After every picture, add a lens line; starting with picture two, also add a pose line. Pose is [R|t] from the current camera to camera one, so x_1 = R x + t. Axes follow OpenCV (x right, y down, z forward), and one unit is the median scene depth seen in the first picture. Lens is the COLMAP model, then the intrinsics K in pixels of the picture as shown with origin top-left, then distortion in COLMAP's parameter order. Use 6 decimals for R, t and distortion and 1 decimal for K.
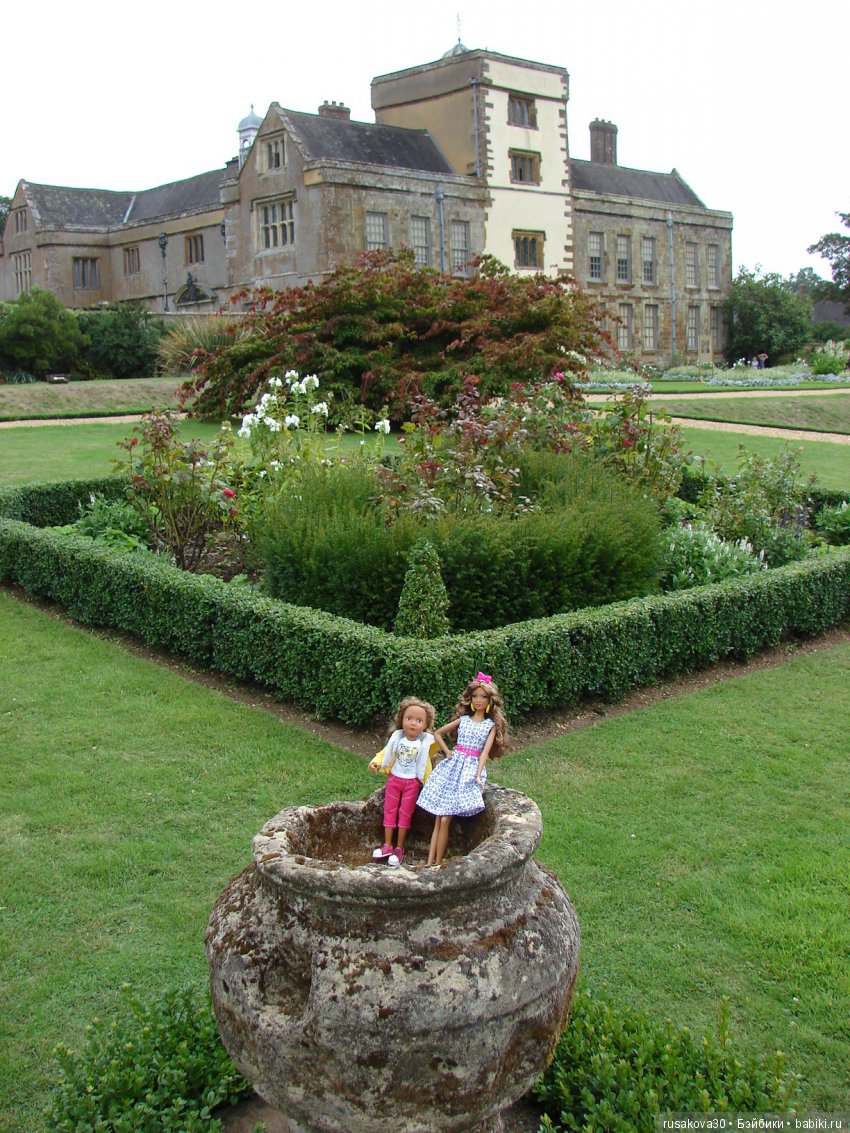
lens RADIAL K [[1244.7, 0, 425.0], [0, 1244.7, 566.5], [0, 0, 1]] dist [-0.203562, 0.274145]
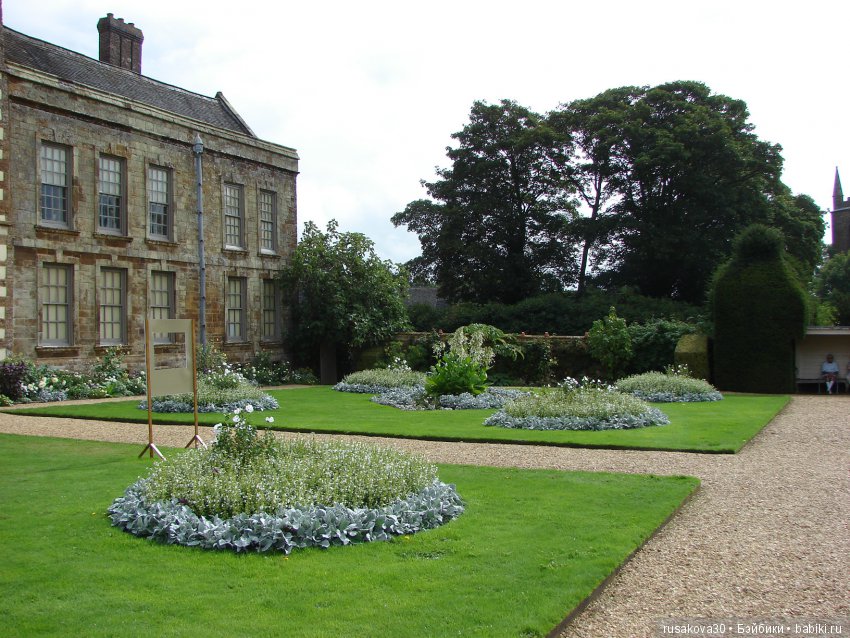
lens RADIAL K [[933.8, 0, 444.4], [0, 933.8, 322.8], [0, 0, 1]] dist [-0.203562, 0.274145]
pose [[0.931115, 0.016862, 0.364336, 0.147017], [0.049711, 0.983742, -0.172571, -0.099365], [-0.361323, 0.178795, 0.915138, 0.521814]]
